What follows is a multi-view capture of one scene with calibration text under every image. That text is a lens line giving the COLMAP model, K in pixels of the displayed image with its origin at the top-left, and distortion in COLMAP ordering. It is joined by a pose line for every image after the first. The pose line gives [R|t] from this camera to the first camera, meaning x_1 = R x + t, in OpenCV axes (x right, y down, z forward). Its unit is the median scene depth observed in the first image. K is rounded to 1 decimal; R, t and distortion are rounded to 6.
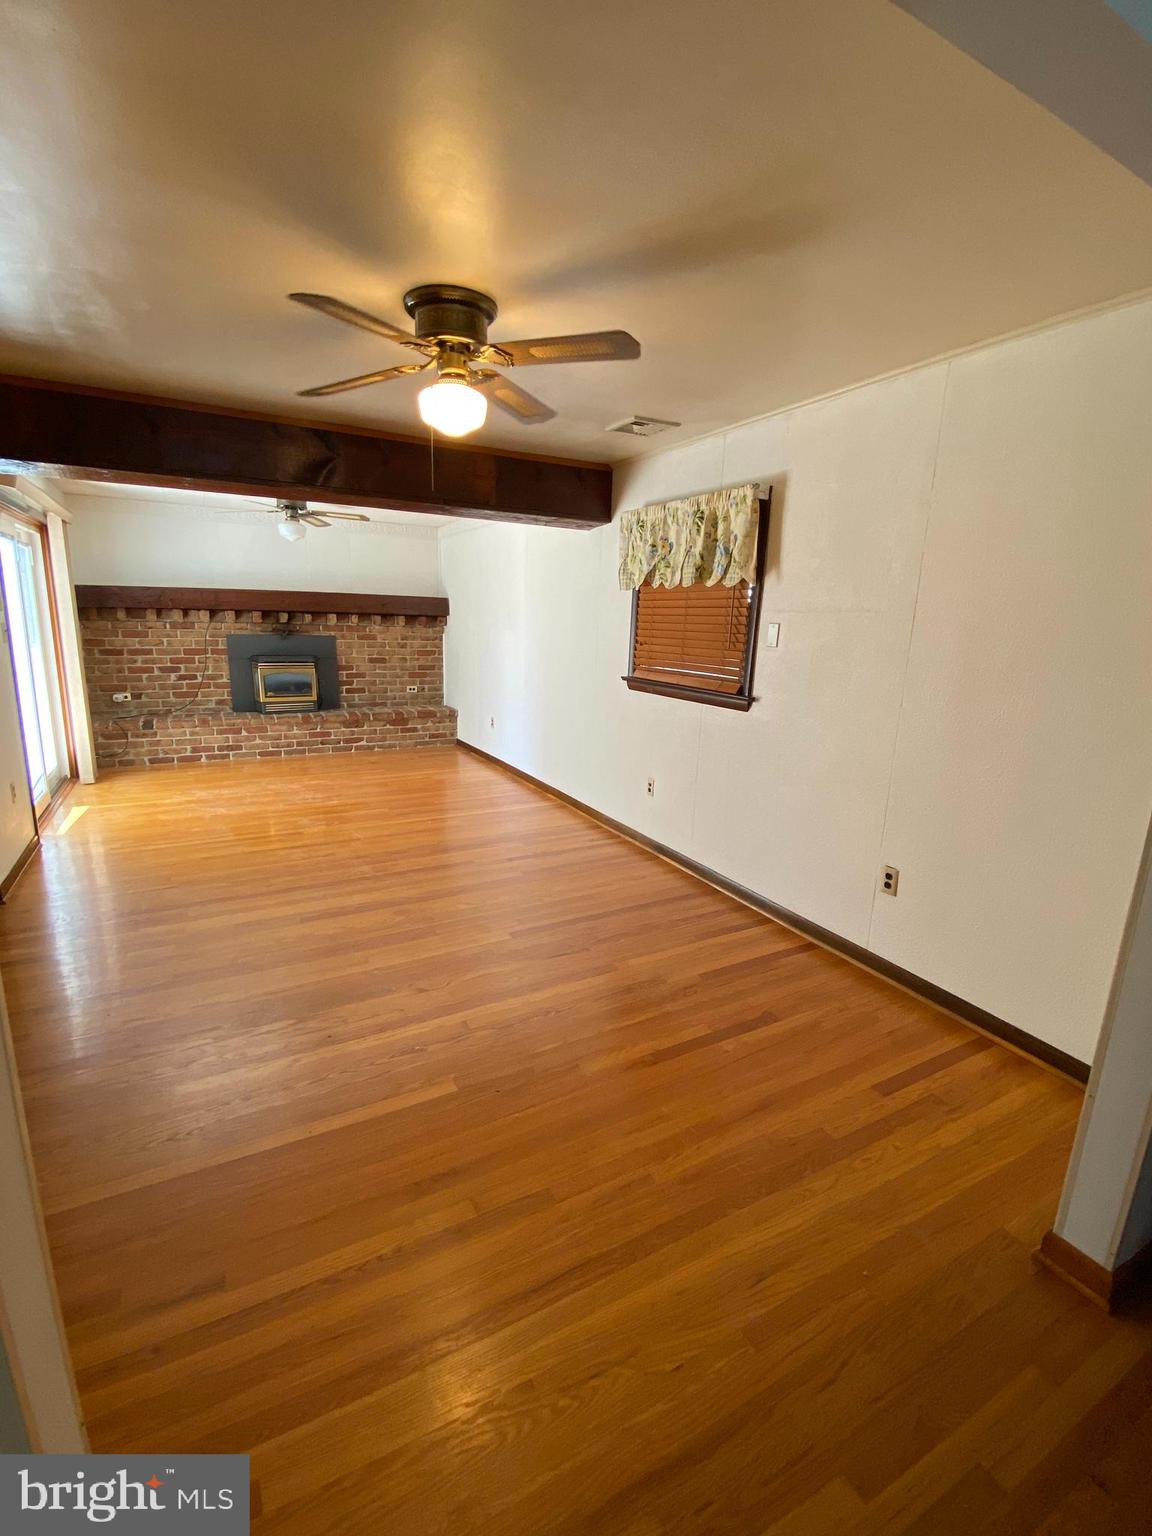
lens RADIAL K [[666.3, 0, 571.8], [0, 666.3, 770.4], [0, 0, 1]] dist [0.001657, 0.000041]
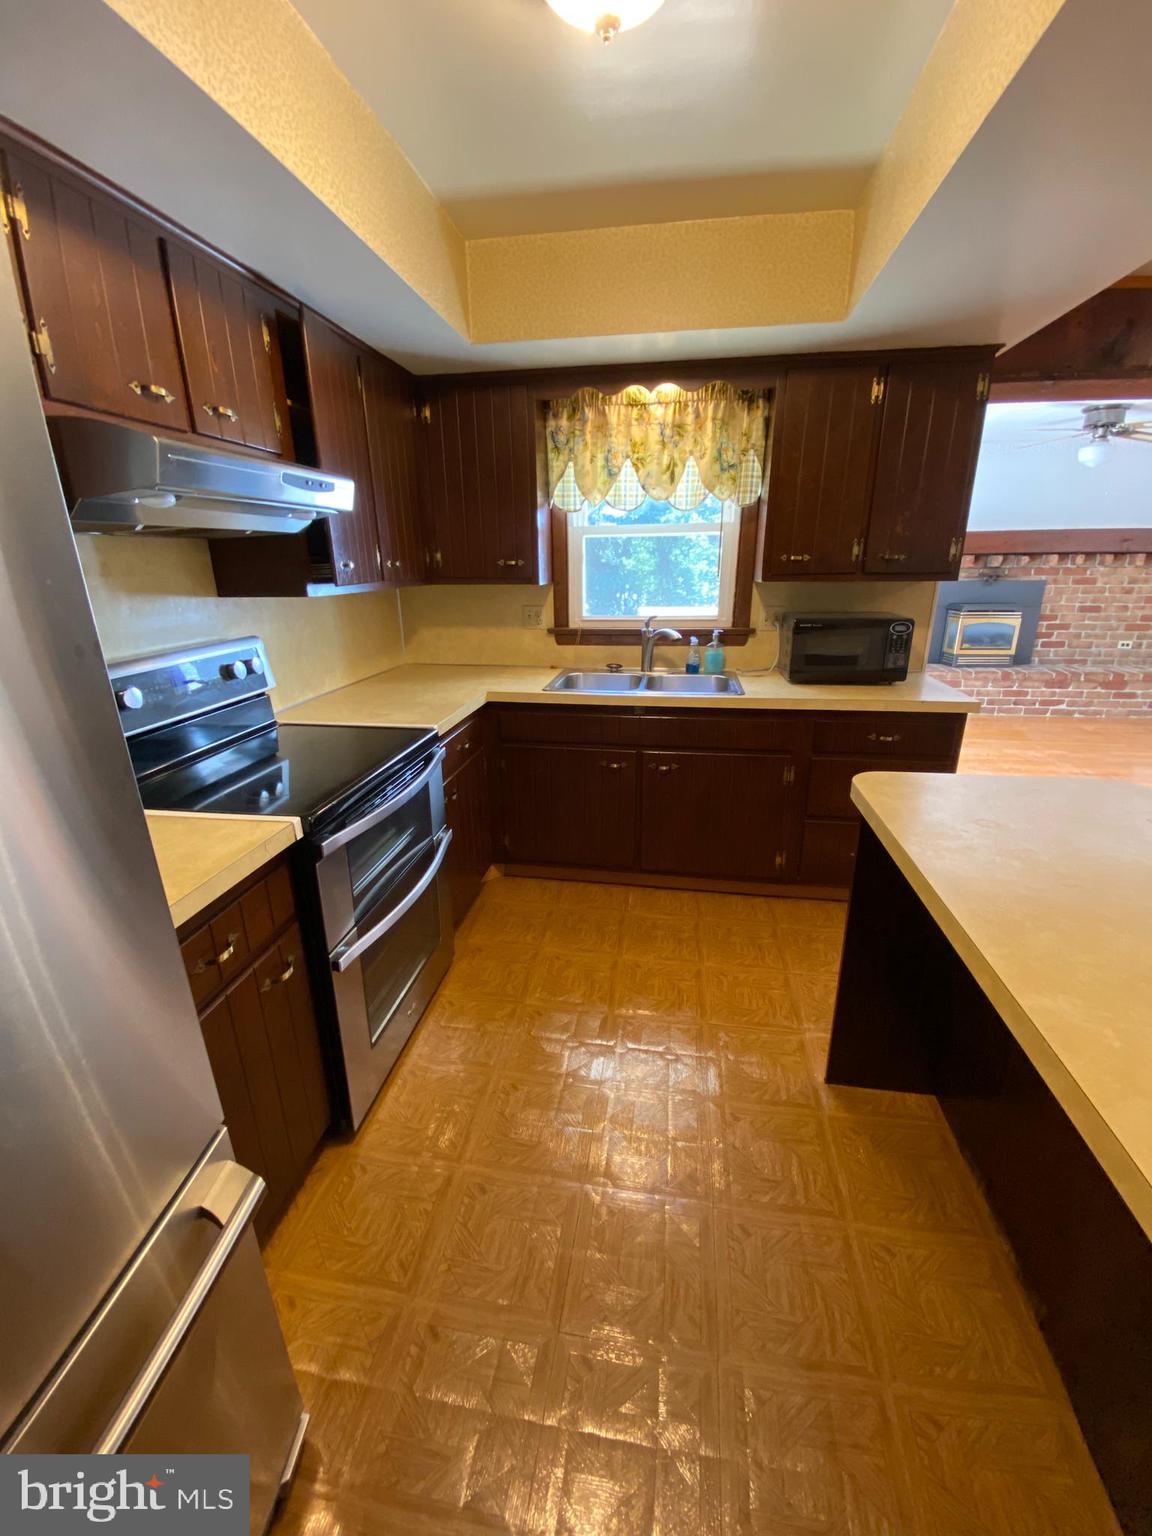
lens RADIAL K [[632.0, 0, 573.8], [0, 632.0, 767.7], [0, 0, 1]] dist [0.000453, -0.000154]
pose [[0.789643, 0.156063, -0.593387, -0.312218], [-0.101263, 0.986997, 0.124829, -0.001029], [0.605153, -0.038482, 0.795179, -0.038213]]
